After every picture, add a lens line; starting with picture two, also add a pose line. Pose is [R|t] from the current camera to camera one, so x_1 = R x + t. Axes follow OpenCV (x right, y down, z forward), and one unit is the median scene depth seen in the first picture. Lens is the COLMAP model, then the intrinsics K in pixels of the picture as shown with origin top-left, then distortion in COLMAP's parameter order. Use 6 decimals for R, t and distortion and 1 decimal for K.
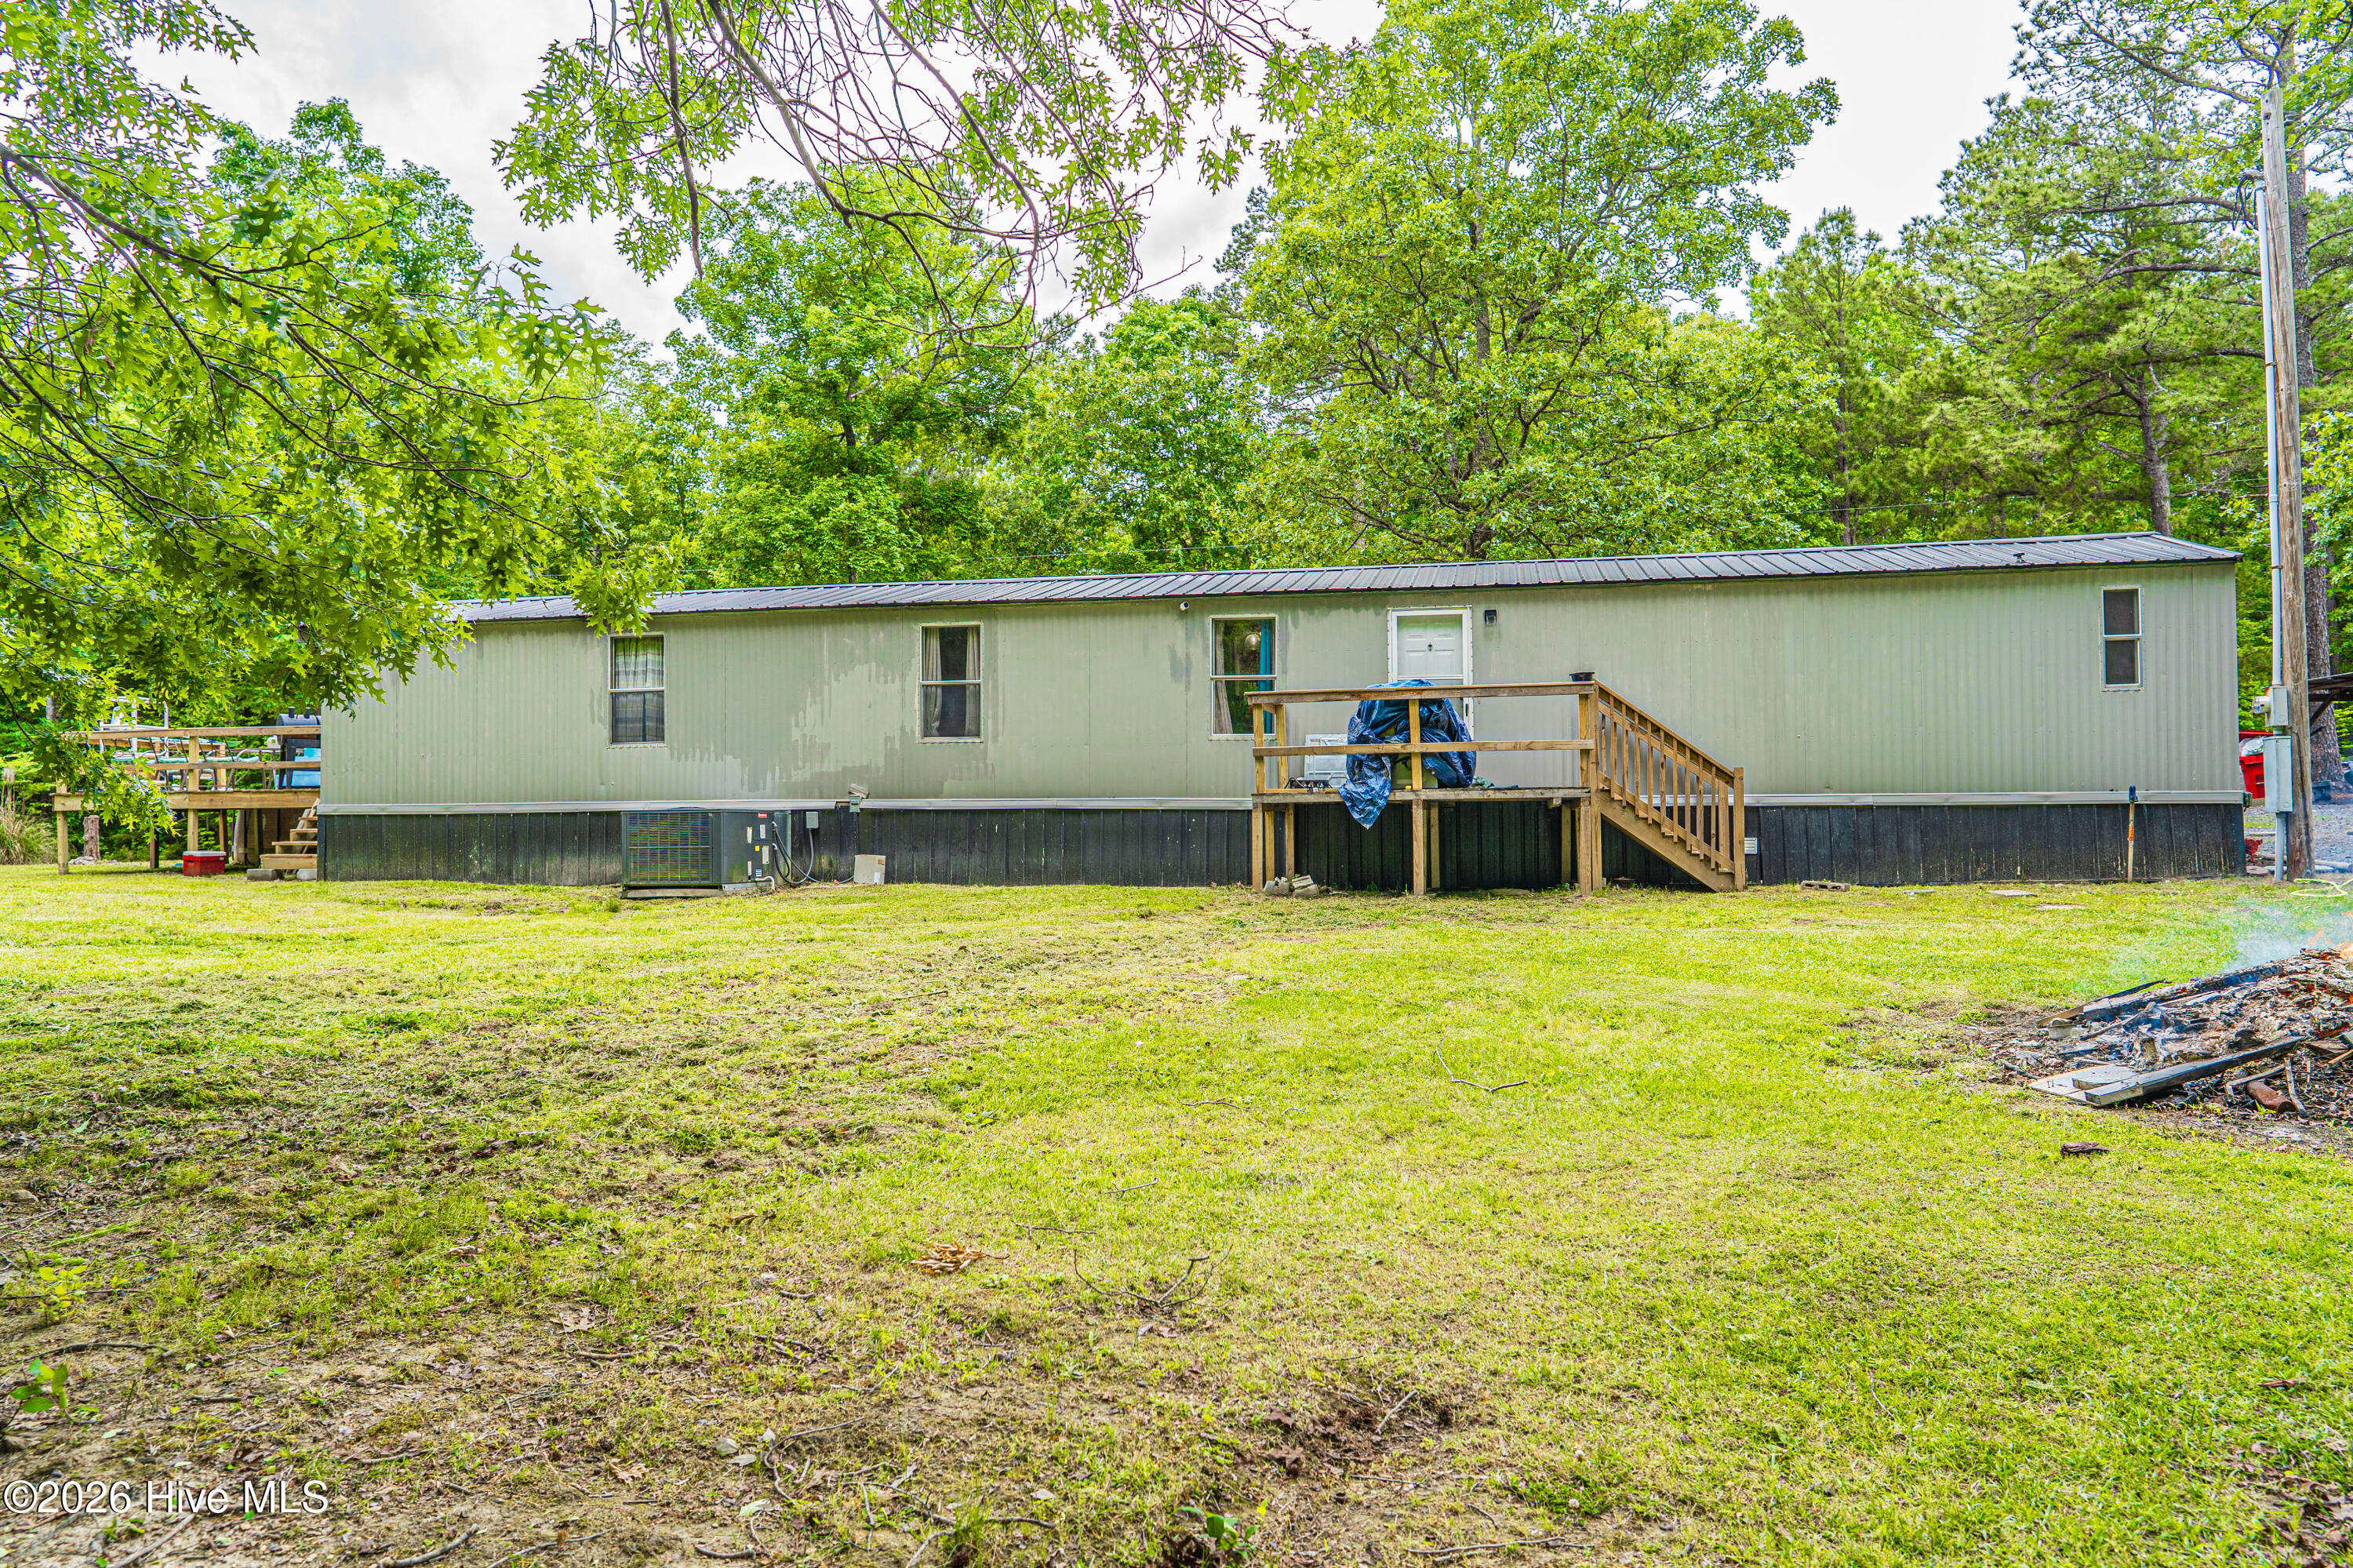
lens RADIAL K [[1573.9, 0, 1185.8], [0, 1573.9, 790.9], [0, 0, 1]] dist [-0.006181, 0.004162]
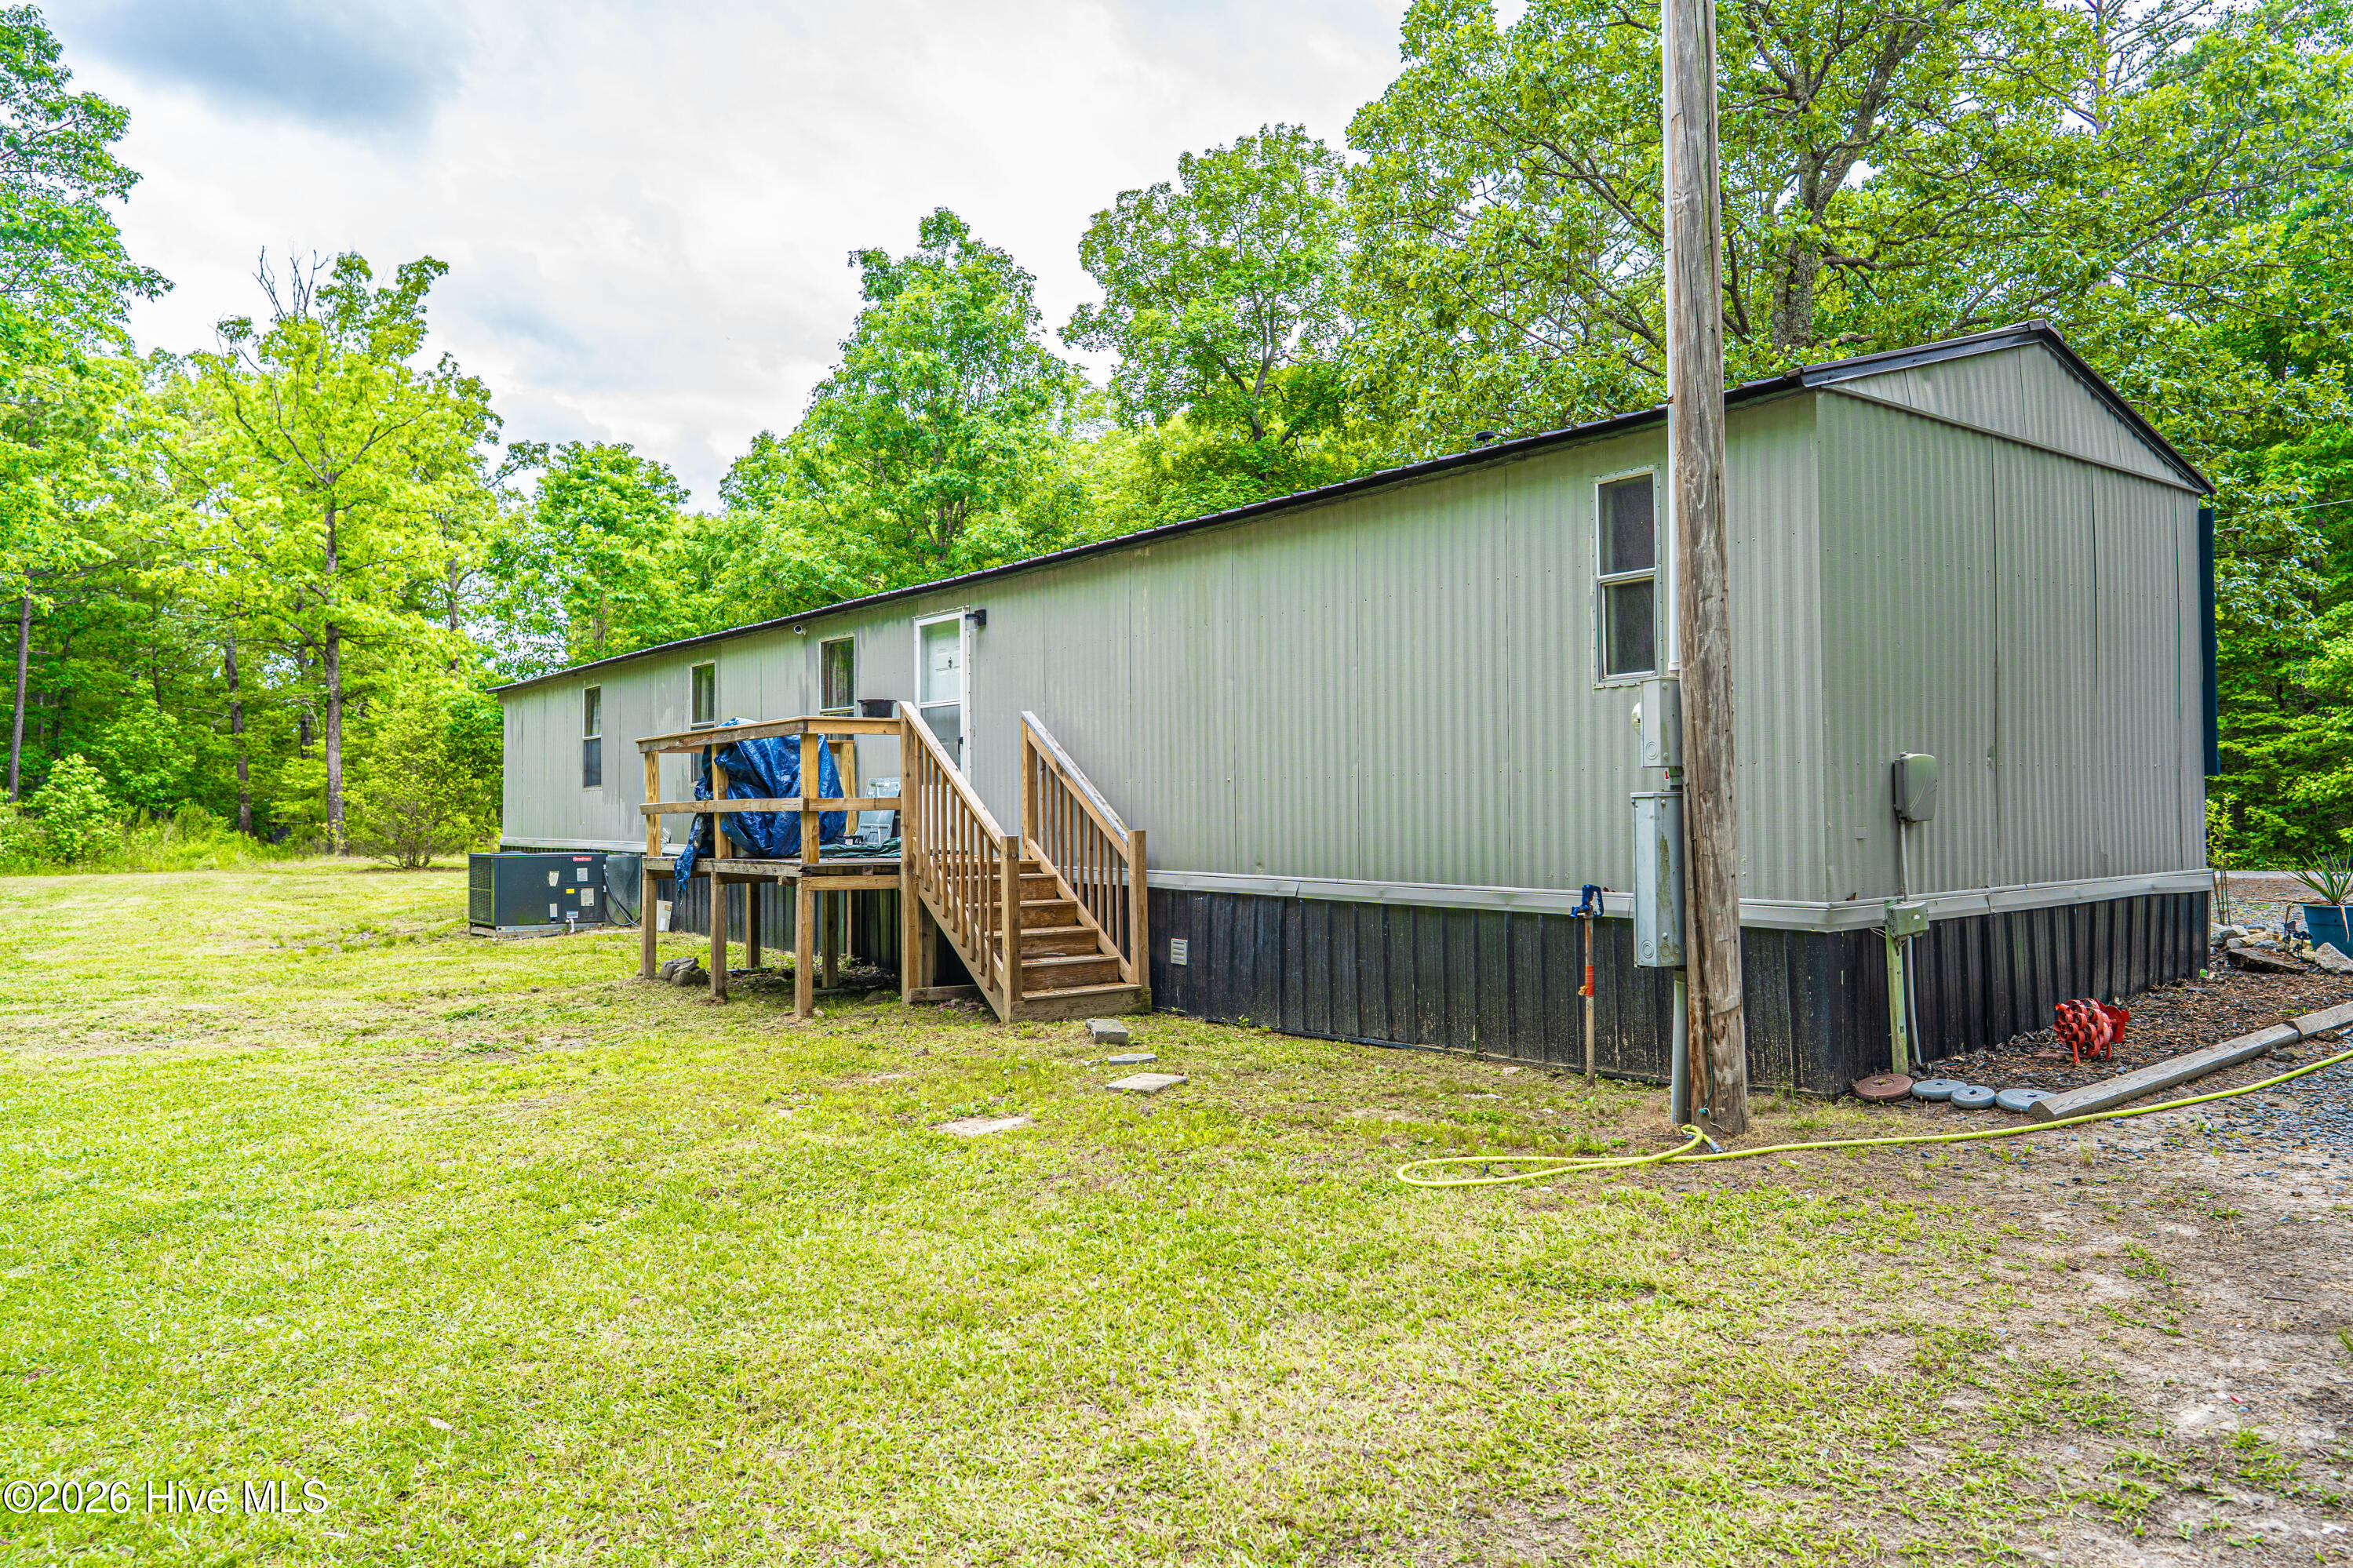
lens RADIAL K [[1573.7, 0, 1178.4], [0, 1573.7, 777.5], [0, 0, 1]] dist [-0.006181, 0.004162]
pose [[0.765563, -0.010956, -0.643268, 0.780711], [0.011882, 0.999925, -0.002889, -0.034221], [0.643251, -0.005432, 0.765636, 0.518221]]
